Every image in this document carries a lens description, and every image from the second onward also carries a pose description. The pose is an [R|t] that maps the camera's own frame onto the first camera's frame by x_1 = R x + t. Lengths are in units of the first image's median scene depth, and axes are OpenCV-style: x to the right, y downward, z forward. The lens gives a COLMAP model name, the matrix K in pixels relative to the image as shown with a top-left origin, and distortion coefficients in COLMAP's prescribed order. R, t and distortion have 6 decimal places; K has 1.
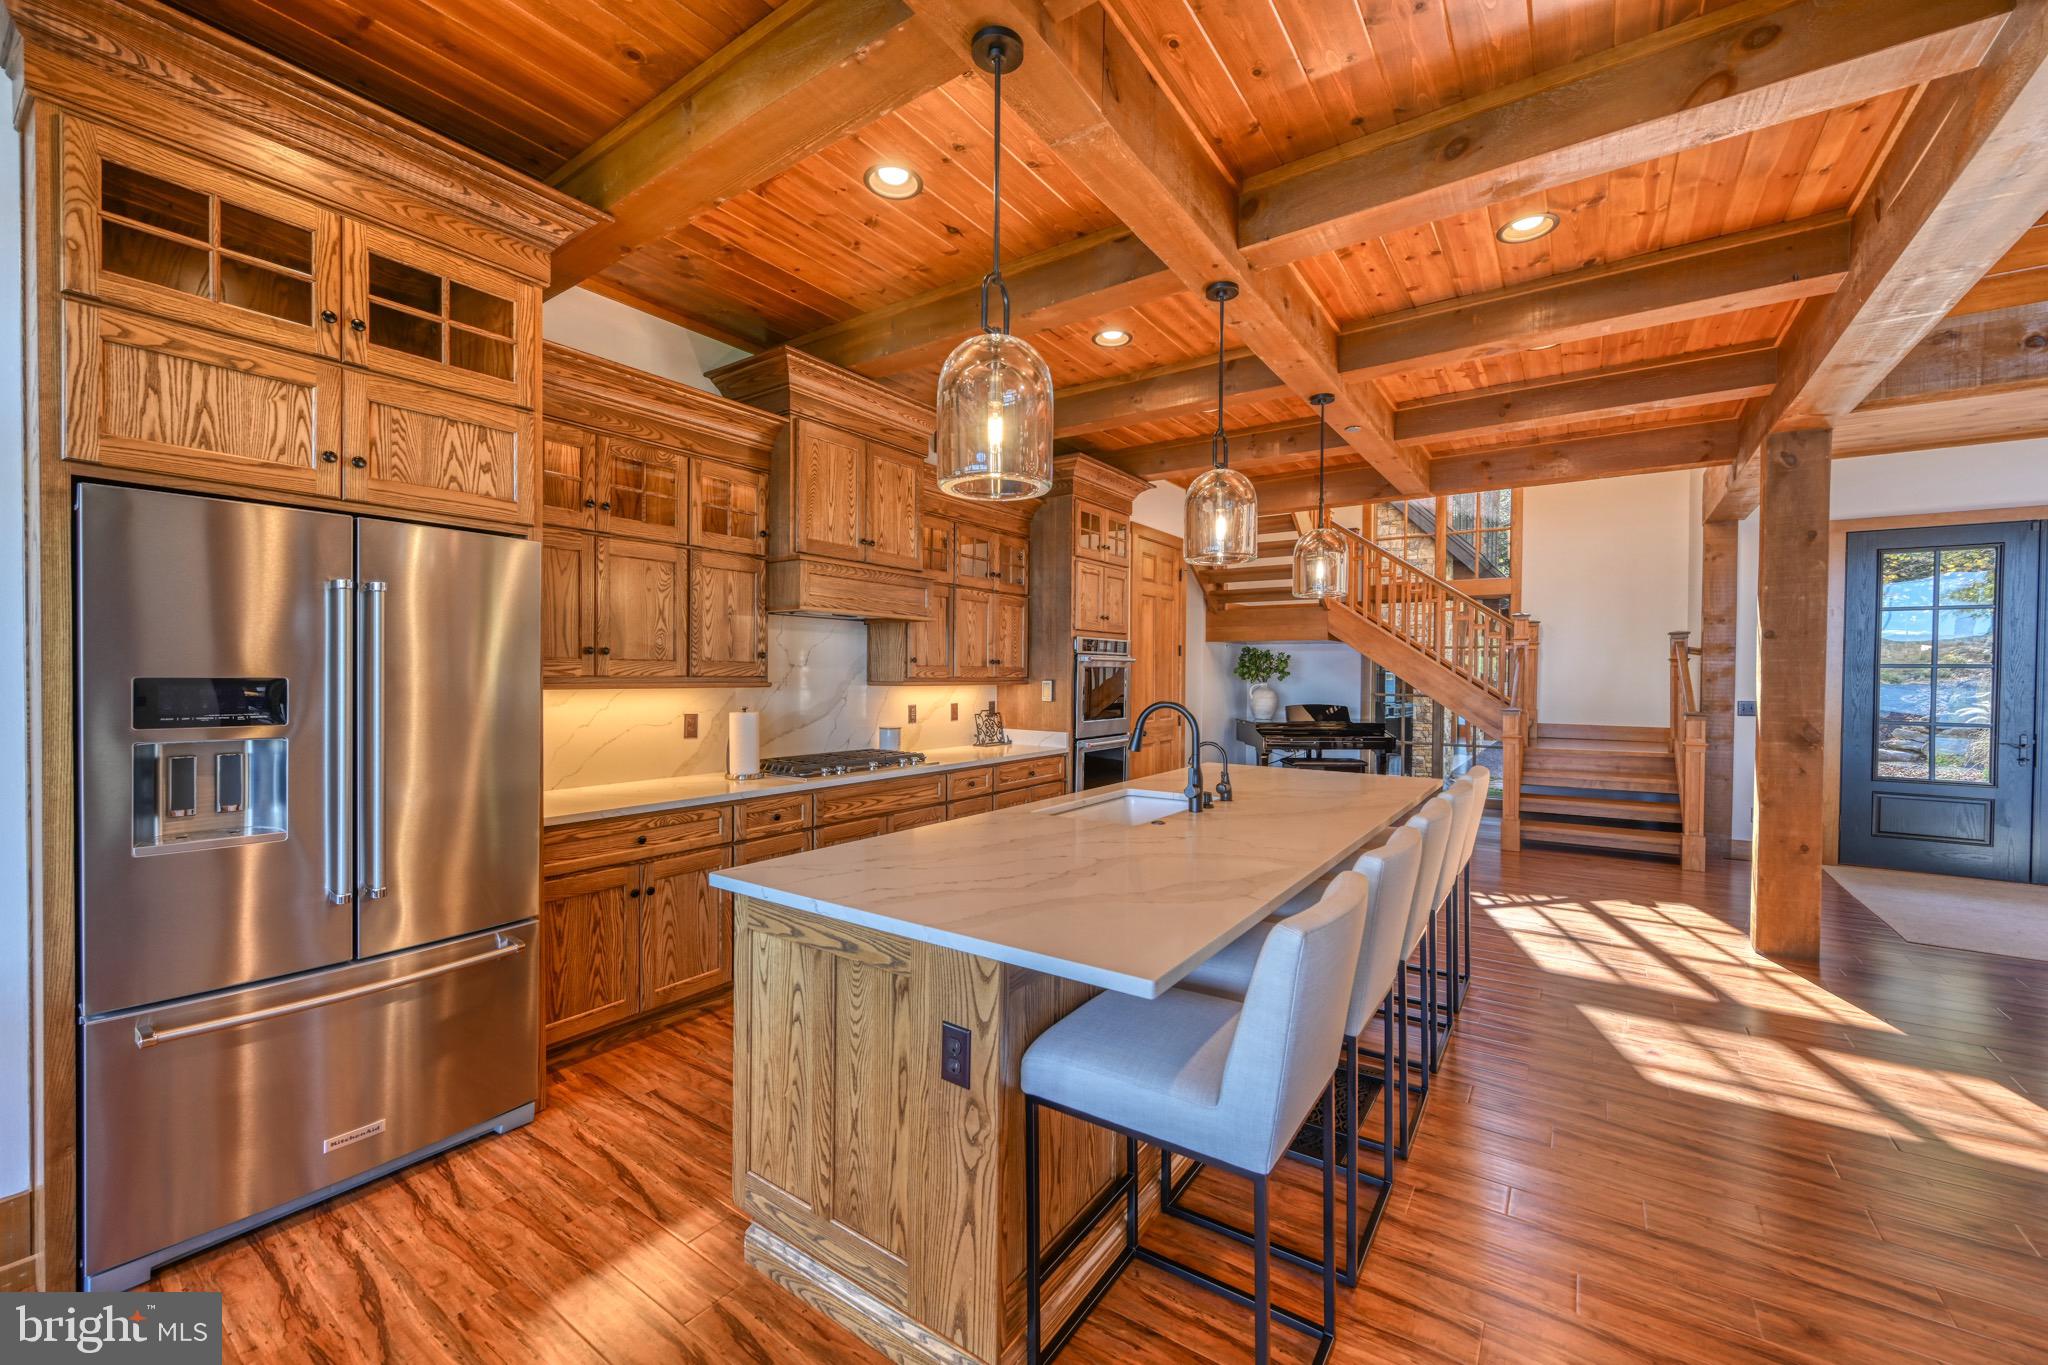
lens RADIAL K [[809.3, 0, 1021.4], [0, 809.3, 684.7], [0, 0, 1]] dist [-0.000987, -0.000048]
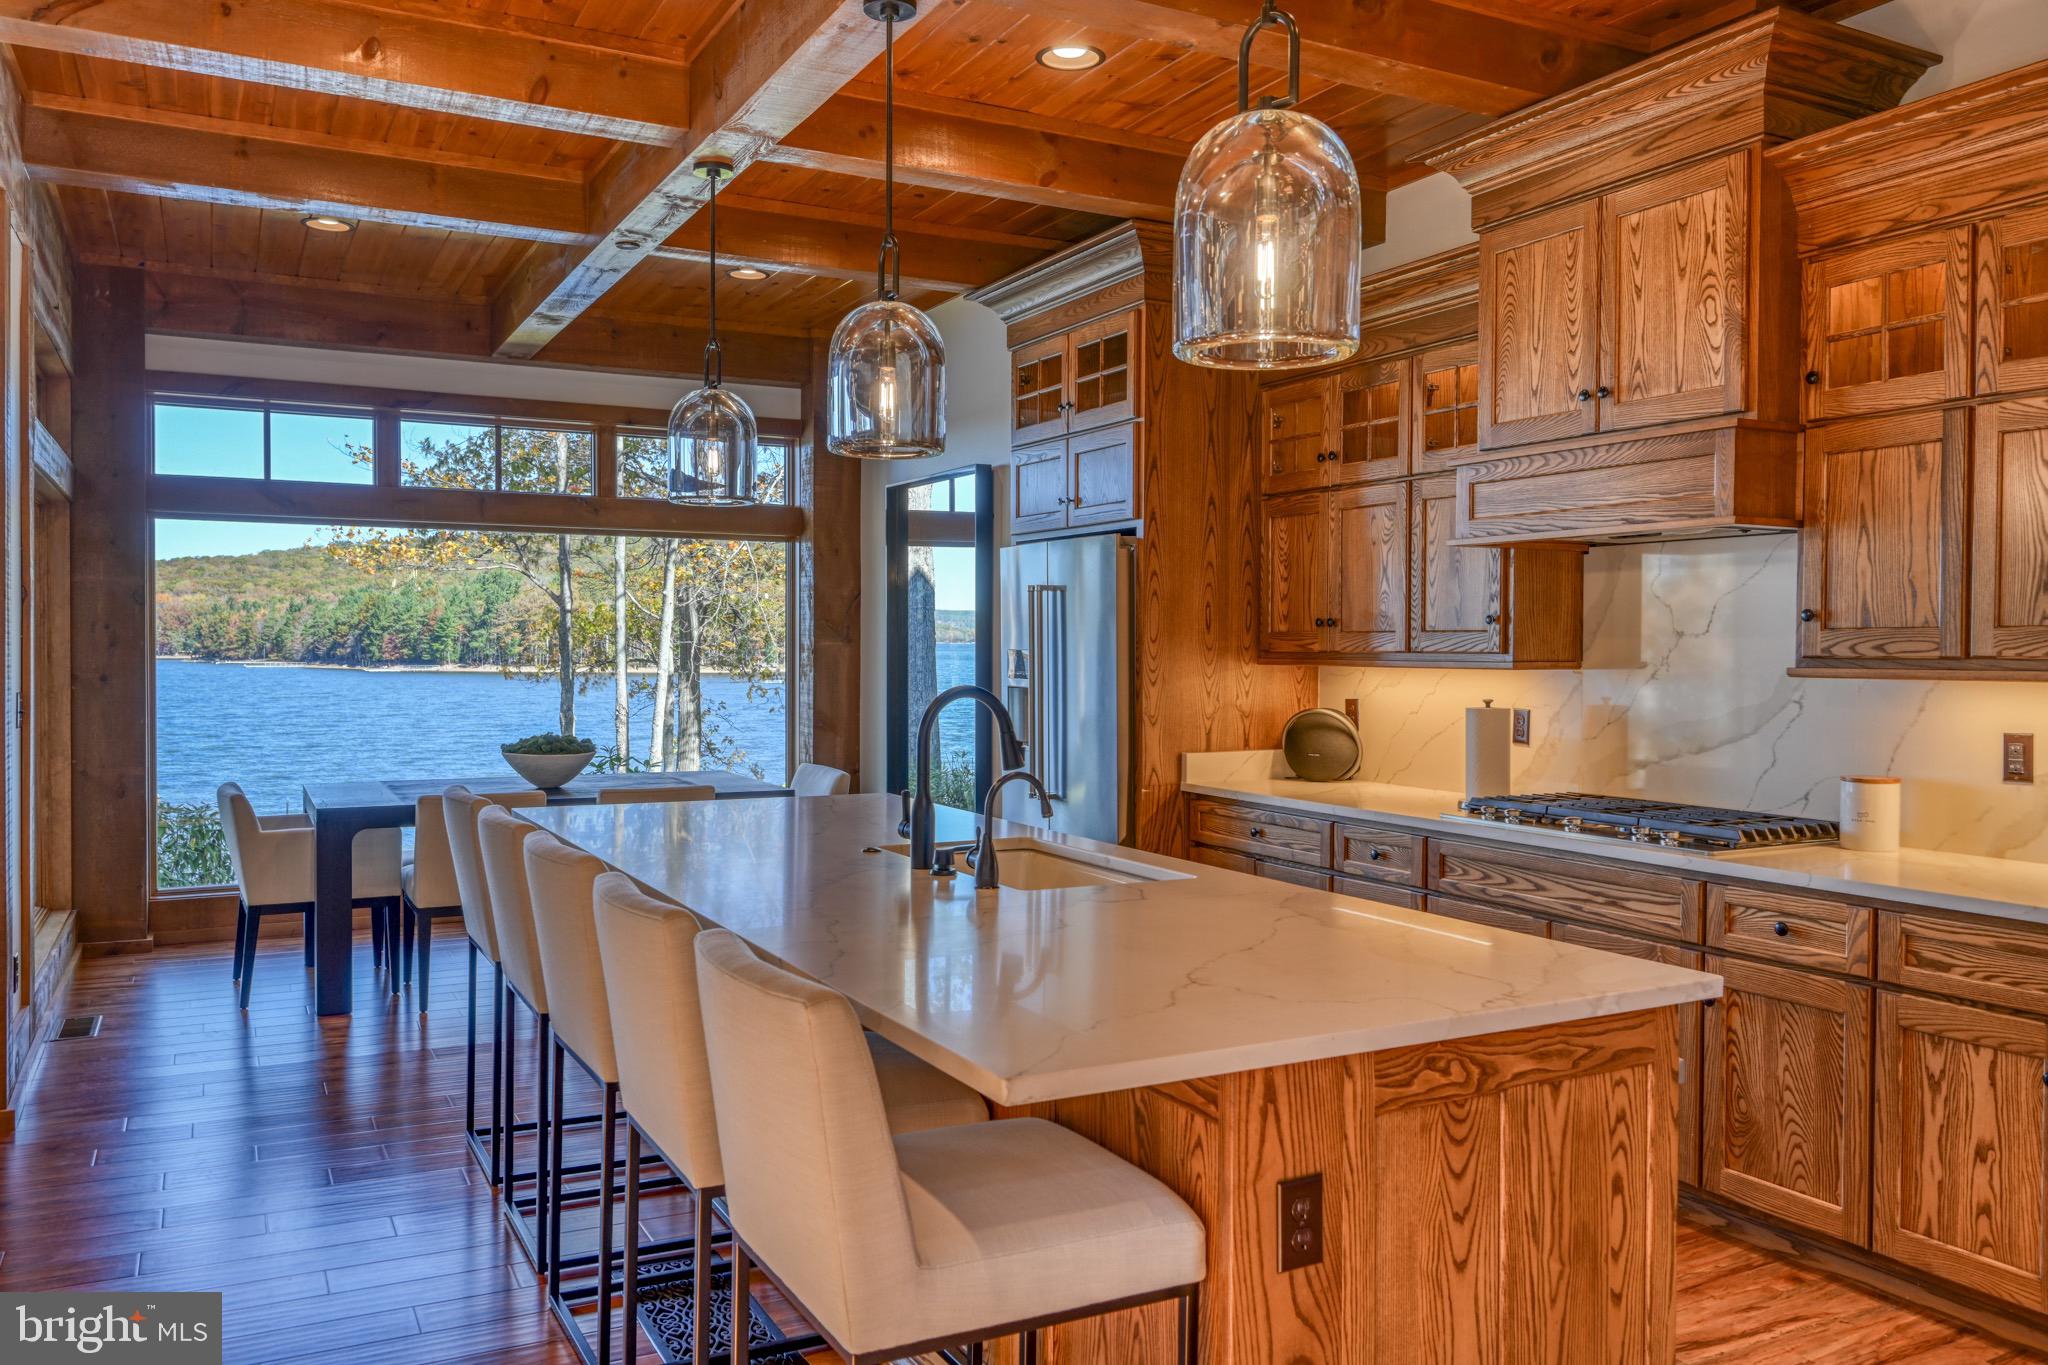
lens RADIAL K [[1542.5, 0, 981.3], [0, 1542.5, 670.0], [0, 0, 1]] dist [0.000873, -0.002562]
pose [[-0.476073, 0.003808, -0.879397, 0.932852], [-0.019718, 0.999693, 0.015004, -0.006747], [0.879185, 0.024483, -0.475852, 1.215968]]
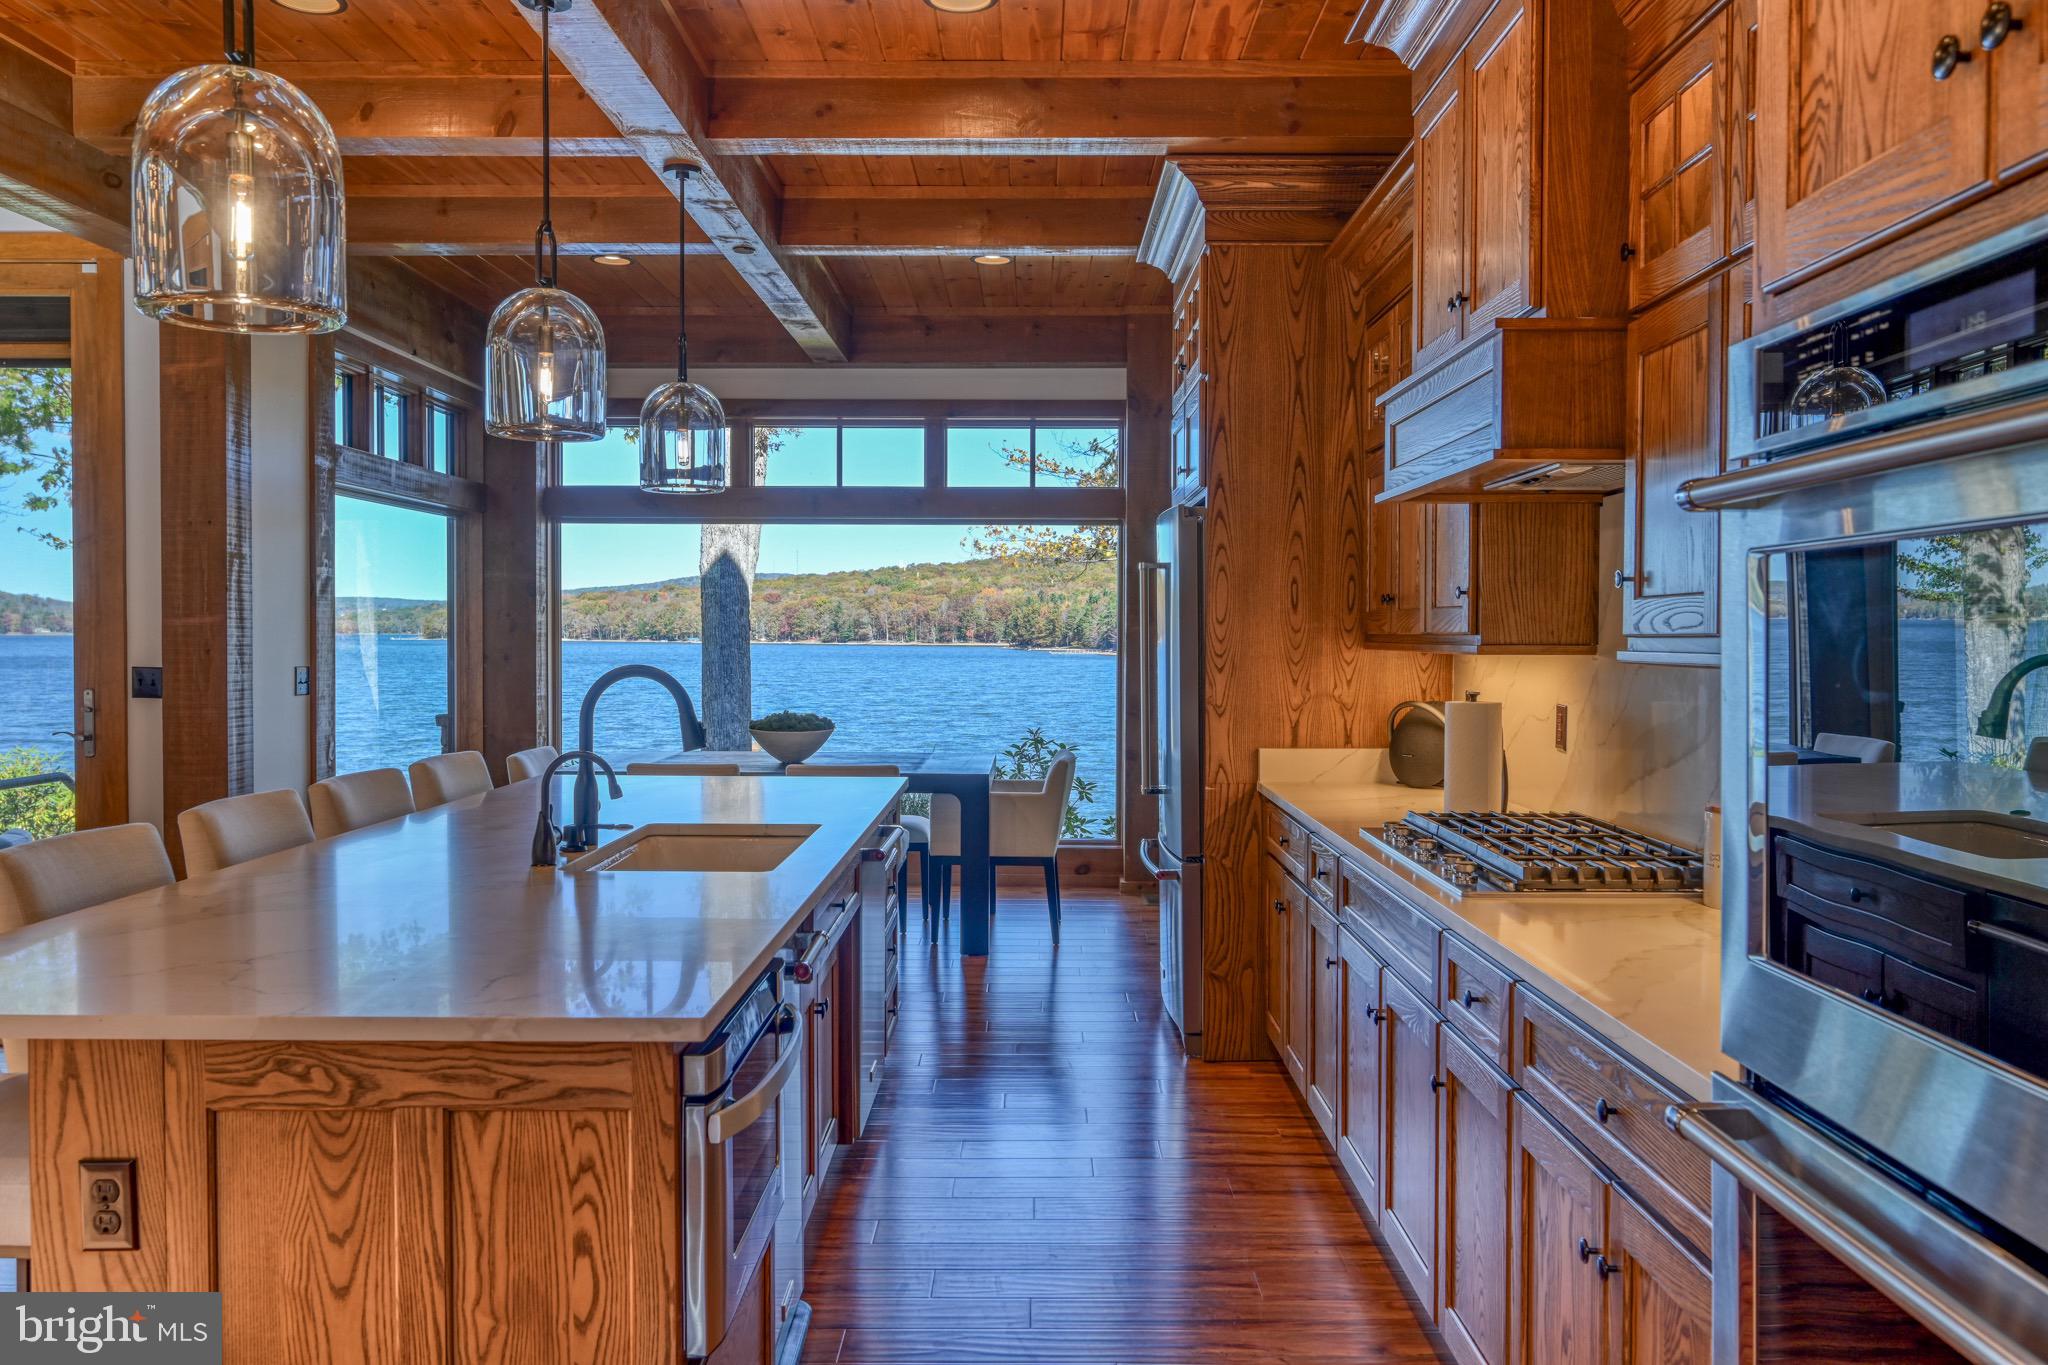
lens RADIAL K [[1542.5, 0, 981.3], [0, 1542.5, 670.0], [0, 0, 1]] dist [0.000873, -0.002562]
pose [[-0.835261, 0.003020, -0.549845, 0.485681], [-0.017272, 0.999347, 0.031727, -0.012667], [0.549582, 0.035997, -0.834664, 1.626004]]
